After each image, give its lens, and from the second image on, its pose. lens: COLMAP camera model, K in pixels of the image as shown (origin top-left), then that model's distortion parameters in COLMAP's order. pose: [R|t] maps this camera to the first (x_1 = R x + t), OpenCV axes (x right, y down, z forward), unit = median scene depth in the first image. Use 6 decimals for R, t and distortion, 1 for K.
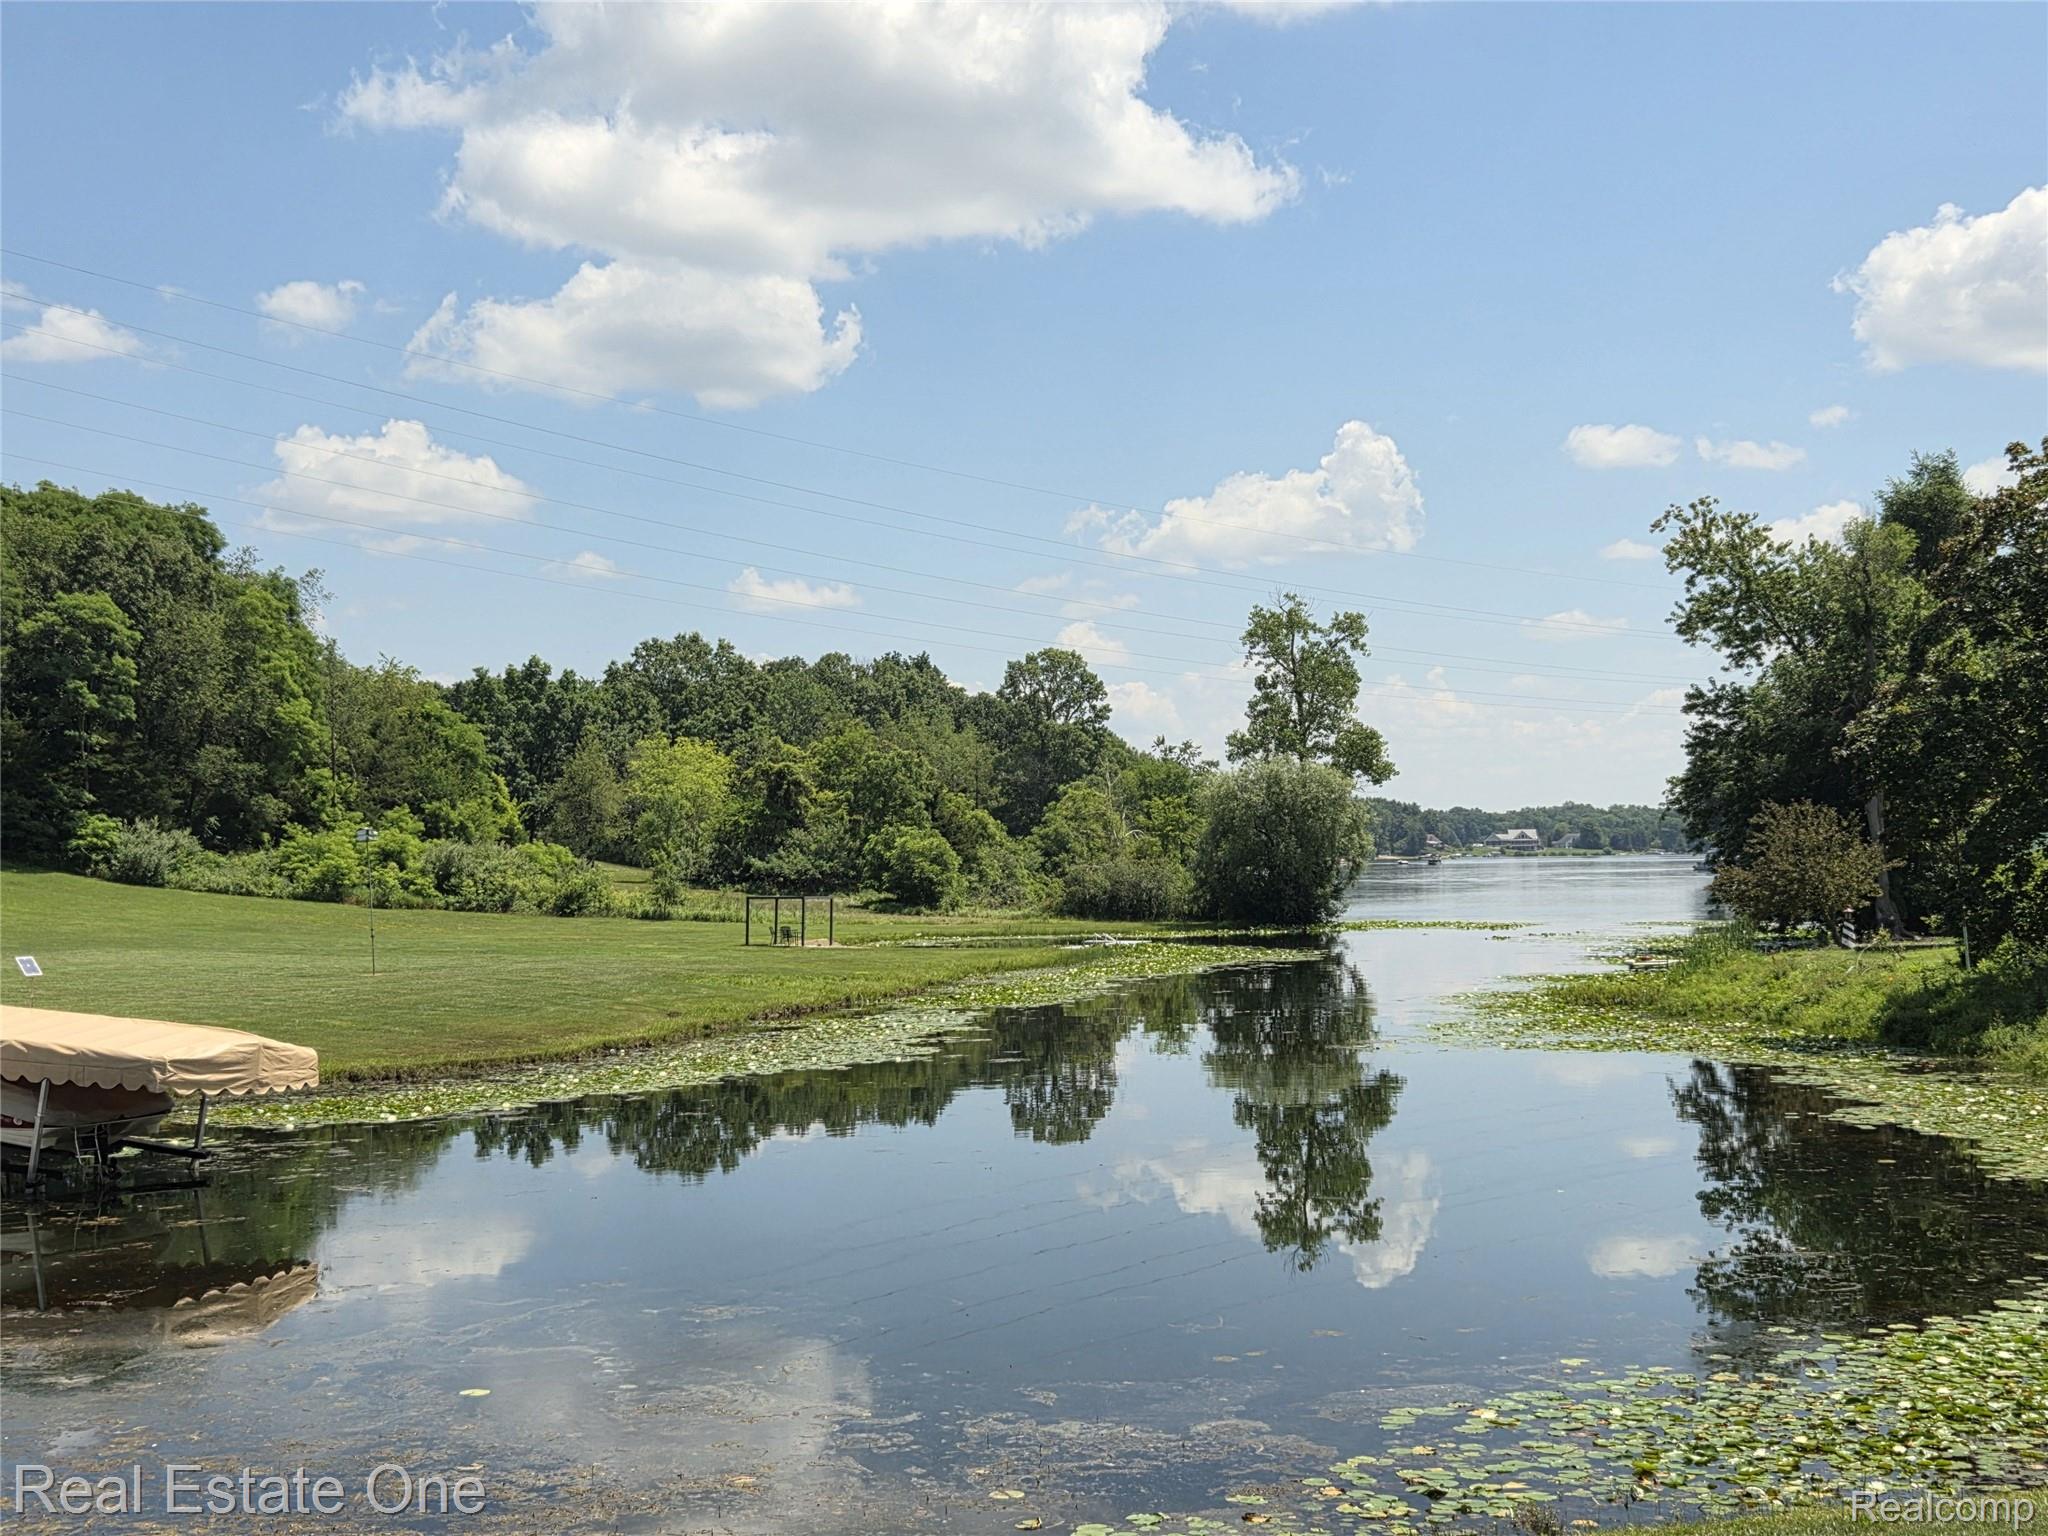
lens RADIAL K [[2623.9, 0, 1021.7], [0, 2623.9, 778.1], [0, 0, 1]] dist [0.049054, -0.027746]
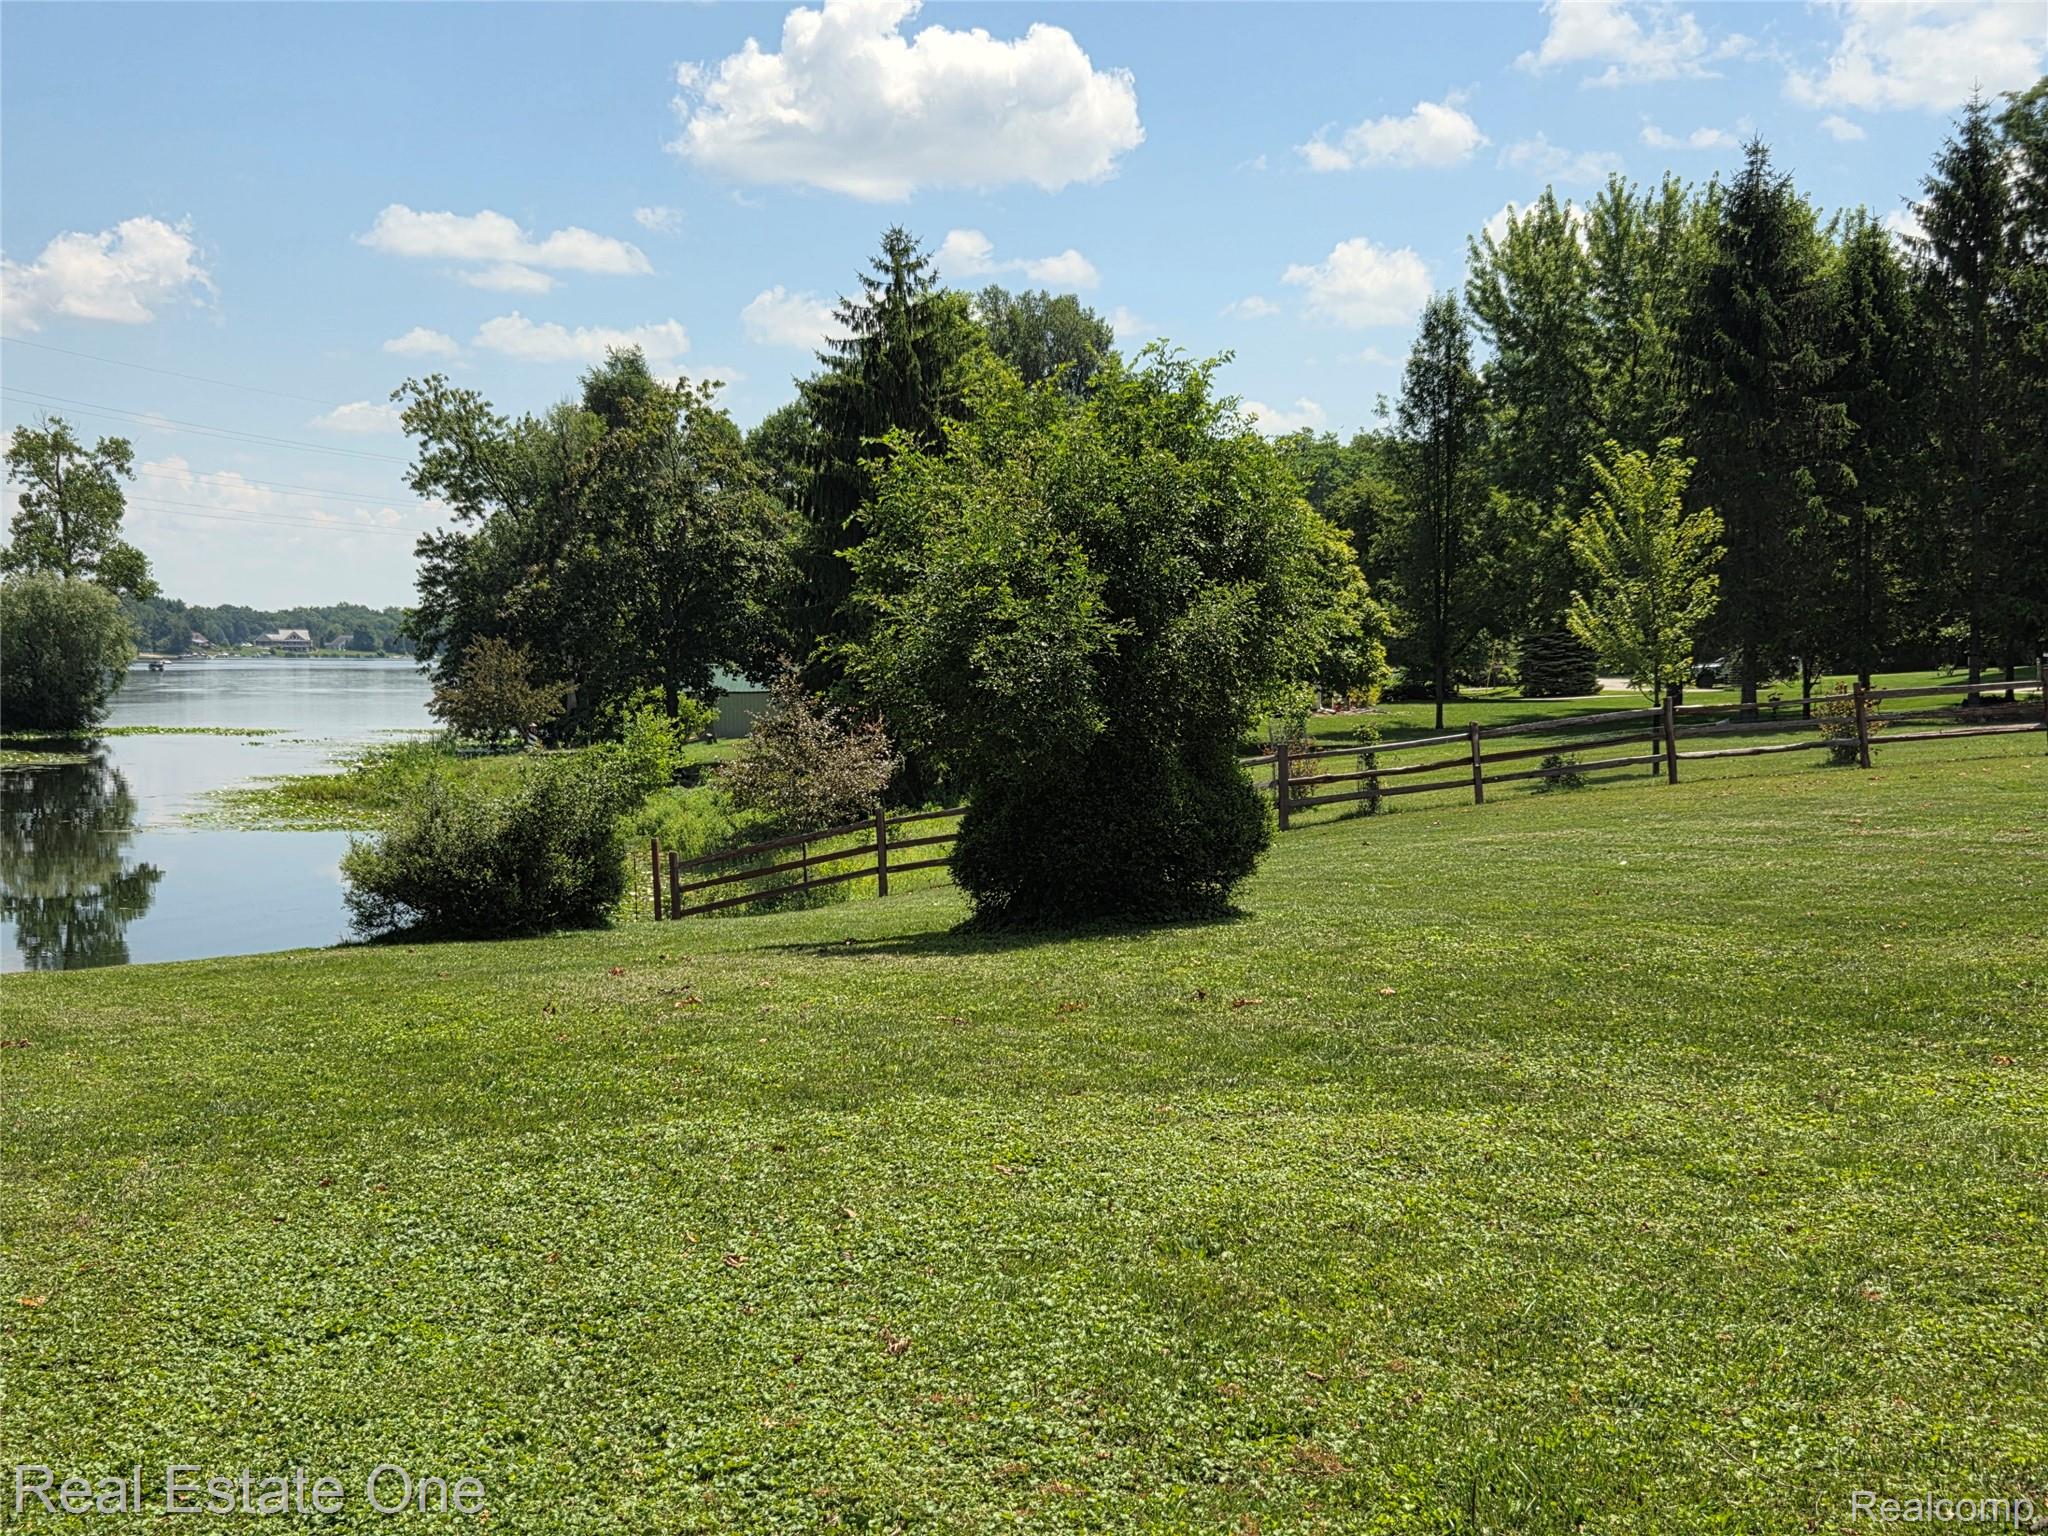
lens RADIAL K [[2686.6, 0, 1027.7], [0, 2686.6, 741.1], [0, 0, 1]] dist [0.132368, -0.148190]
pose [[0.899895, 0.006668, 0.436055, -0.025559], [-0.033484, 0.997988, 0.053840, -0.013137], [-0.434818, -0.063051, 0.898308, -0.177842]]
